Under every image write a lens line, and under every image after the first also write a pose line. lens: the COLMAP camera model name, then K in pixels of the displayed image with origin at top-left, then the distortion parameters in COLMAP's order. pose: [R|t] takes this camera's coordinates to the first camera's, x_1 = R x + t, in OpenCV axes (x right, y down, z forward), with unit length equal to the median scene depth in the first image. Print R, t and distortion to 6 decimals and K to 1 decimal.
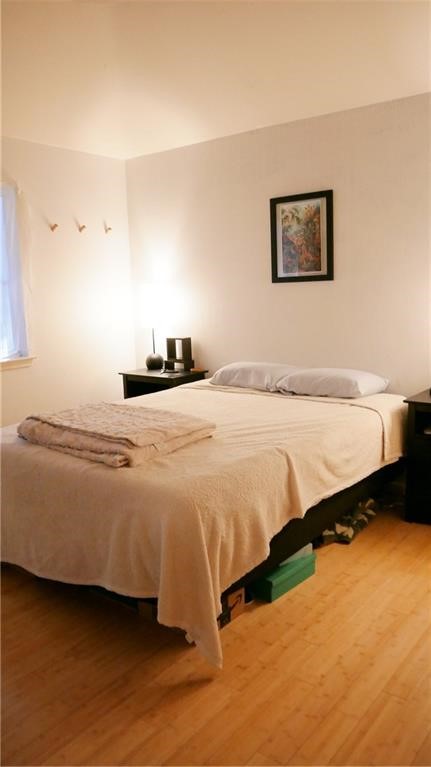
lens RADIAL K [[599.0, 0, 215.5], [0, 599.0, 383.5], [0, 0, 1]] dist [-0.048244, 0.001126]
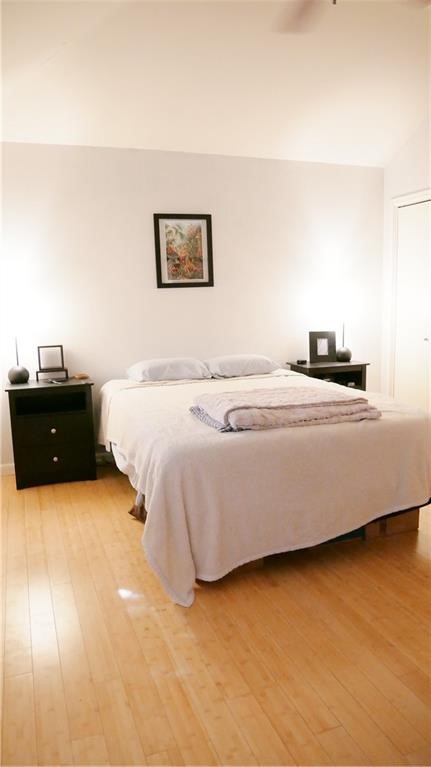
lens RADIAL K [[546.6, 0, 215.5], [0, 546.6, 383.5], [0, 0, 1]] dist [-0.061420, 0.031006]
pose [[0.533548, -0.111190, 0.838429, -0.766487], [0.143001, 0.988908, 0.040146, -0.016711], [-0.833593, 0.098476, 0.543531, 0.385940]]
